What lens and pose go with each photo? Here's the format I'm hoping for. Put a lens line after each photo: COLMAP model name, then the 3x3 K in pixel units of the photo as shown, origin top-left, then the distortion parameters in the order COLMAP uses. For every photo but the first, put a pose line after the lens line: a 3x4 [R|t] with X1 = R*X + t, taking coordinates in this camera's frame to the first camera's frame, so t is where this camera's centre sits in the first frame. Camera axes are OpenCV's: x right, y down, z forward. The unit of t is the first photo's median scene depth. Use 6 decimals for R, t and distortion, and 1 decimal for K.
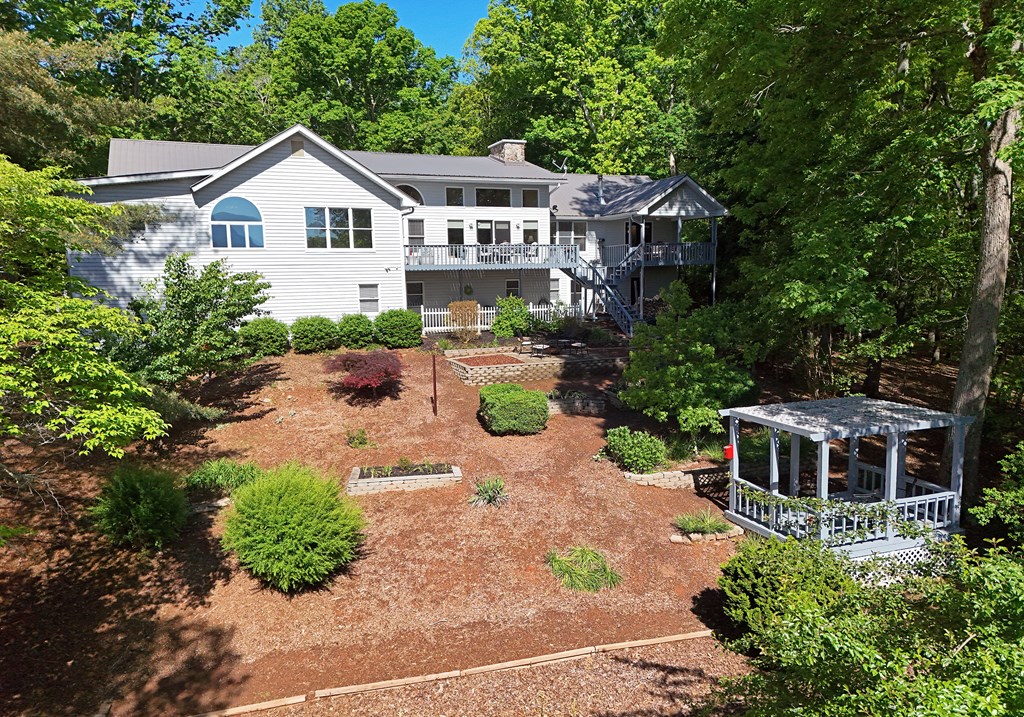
lens RADIAL K [[752.2, 0, 512.0], [0, 752.2, 358.5], [0, 0, 1]] dist [0.019822, -0.001483]
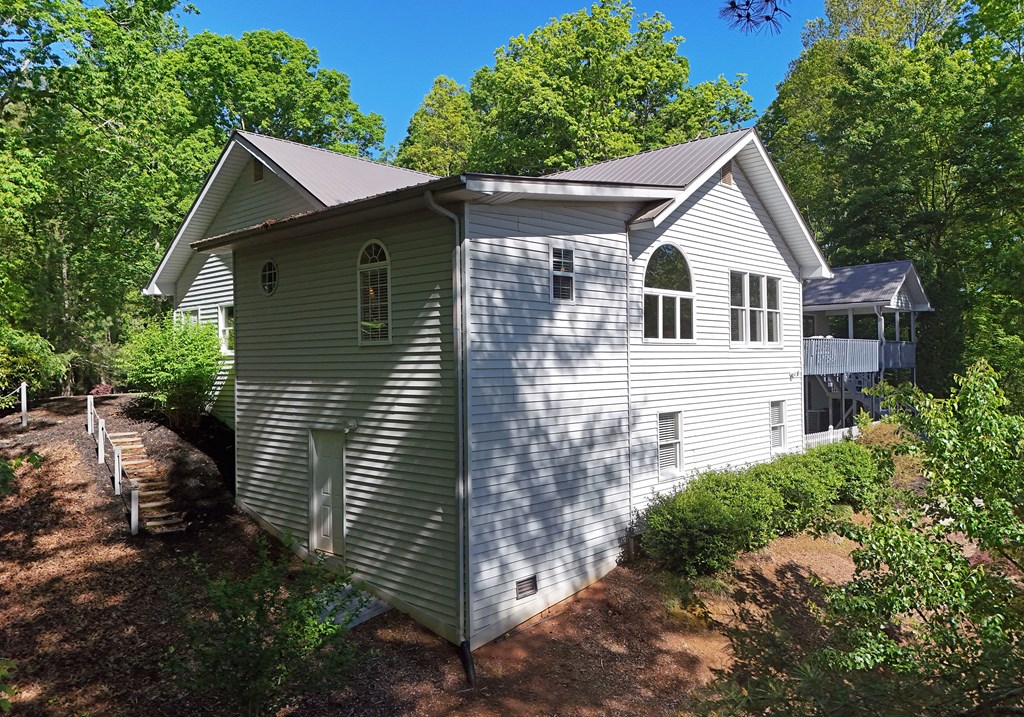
lens RADIAL K [[752.2, 0, 512.0], [0, 752.2, 358.5], [0, 0, 1]] dist [0.019822, -0.001483]
pose [[0.915711, 0.012805, 0.401633, -0.685362], [0.040063, 0.991603, -0.122956, -0.070588], [-0.399835, 0.128683, 0.907509, 0.562205]]
